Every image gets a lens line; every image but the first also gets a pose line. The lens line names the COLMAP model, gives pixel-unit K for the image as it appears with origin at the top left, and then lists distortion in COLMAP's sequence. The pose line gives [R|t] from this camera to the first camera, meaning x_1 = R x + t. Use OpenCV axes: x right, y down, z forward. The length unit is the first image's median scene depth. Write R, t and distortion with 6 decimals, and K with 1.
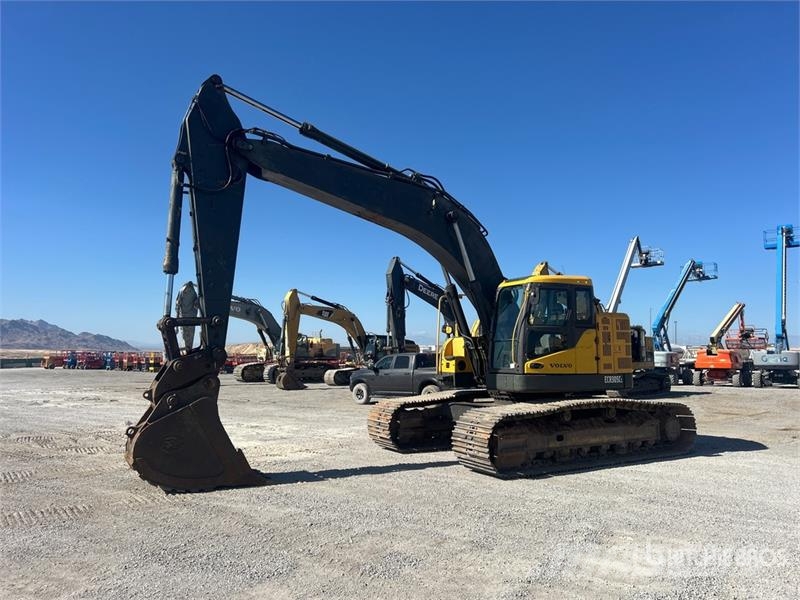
lens RADIAL K [[594.9, 0, 400.6], [0, 594.9, 313.1], [0, 0, 1]] dist [0.055243, -0.055493]
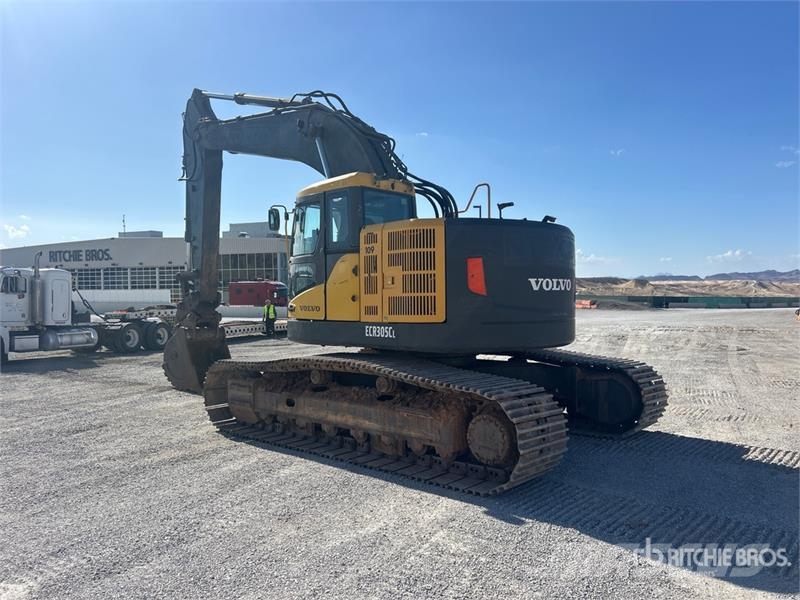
lens RADIAL K [[601.2, 0, 400.7], [0, 601.2, 307.7], [0, 0, 1]] dist [0.056651, -0.066213]
pose [[0.303375, 0.012140, -0.952794, 0.961952], [0.074059, 0.996594, 0.036279, 0.065571], [0.949989, -0.081570, 0.301443, 0.843653]]
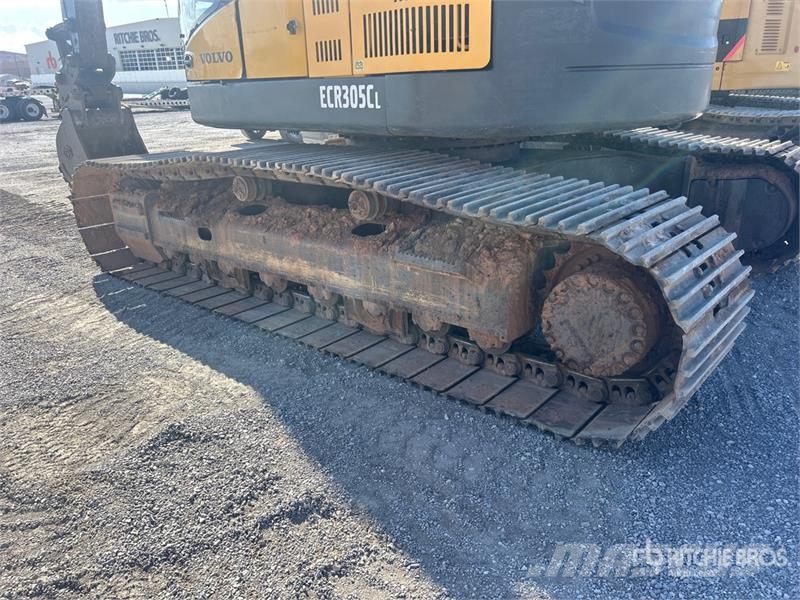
lens RADIAL K [[601.2, 0, 400.7], [0, 601.2, 307.7], [0, 0, 1]] dist [0.056651, -0.066213]
pose [[0.333322, 0.327781, -0.884000, 0.675513], [0.103021, 0.919343, 0.379731, 0.095968], [0.937168, -0.217644, 0.272669, 0.927116]]
